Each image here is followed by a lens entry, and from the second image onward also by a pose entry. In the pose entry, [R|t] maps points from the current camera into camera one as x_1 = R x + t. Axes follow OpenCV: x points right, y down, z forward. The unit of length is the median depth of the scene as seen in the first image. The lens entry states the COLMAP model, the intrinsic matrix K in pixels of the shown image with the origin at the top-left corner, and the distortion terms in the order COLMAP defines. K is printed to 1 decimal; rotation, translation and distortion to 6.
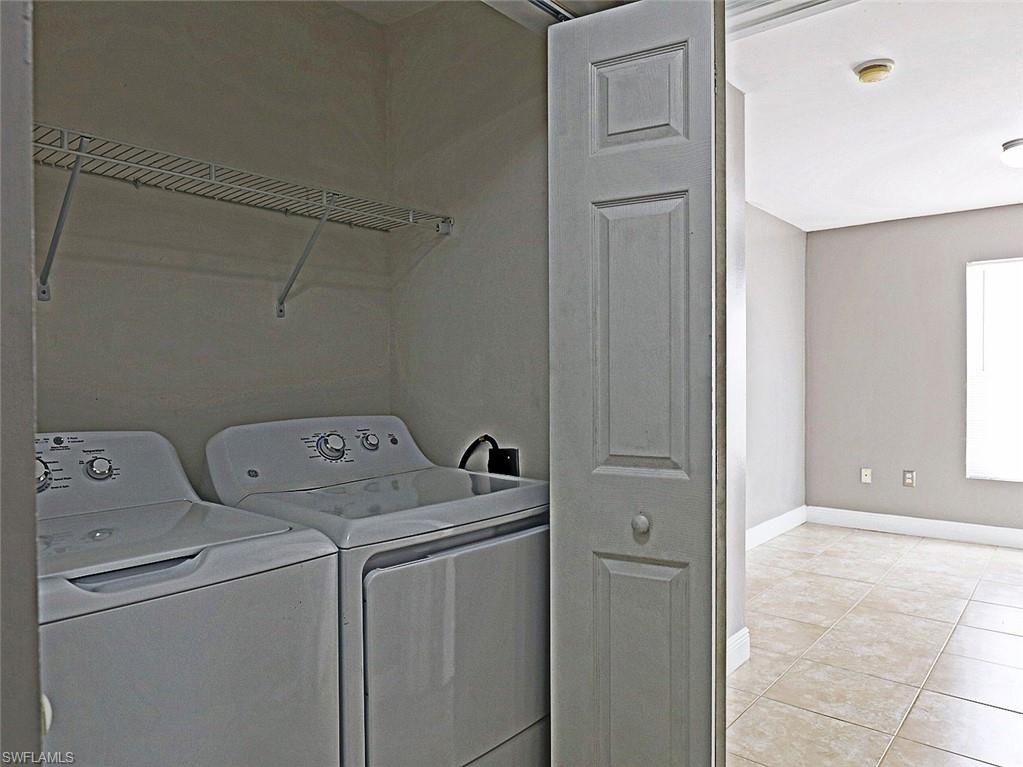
lens RADIAL K [[660.5, 0, 511.5], [0, 660.5, 383.5], [0, 0, 1]] dist [0.003009, 0.004807]
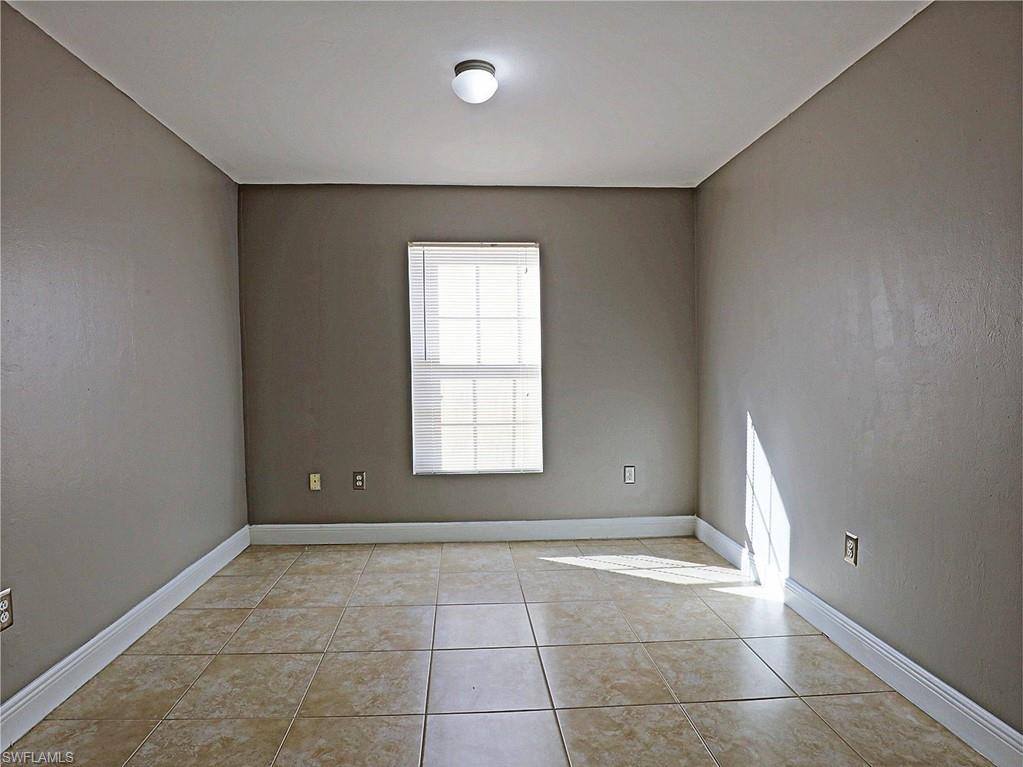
lens RADIAL K [[602.8, 0, 511.5], [0, 602.8, 383.5], [0, 0, 1]] dist [-0.022704, 0.000268]
pose [[0.700318, -0.029493, 0.713221, 0.190310], [0.017379, 0.999554, 0.024268, -0.002955], [-0.713619, -0.004600, 0.700519, 0.320130]]
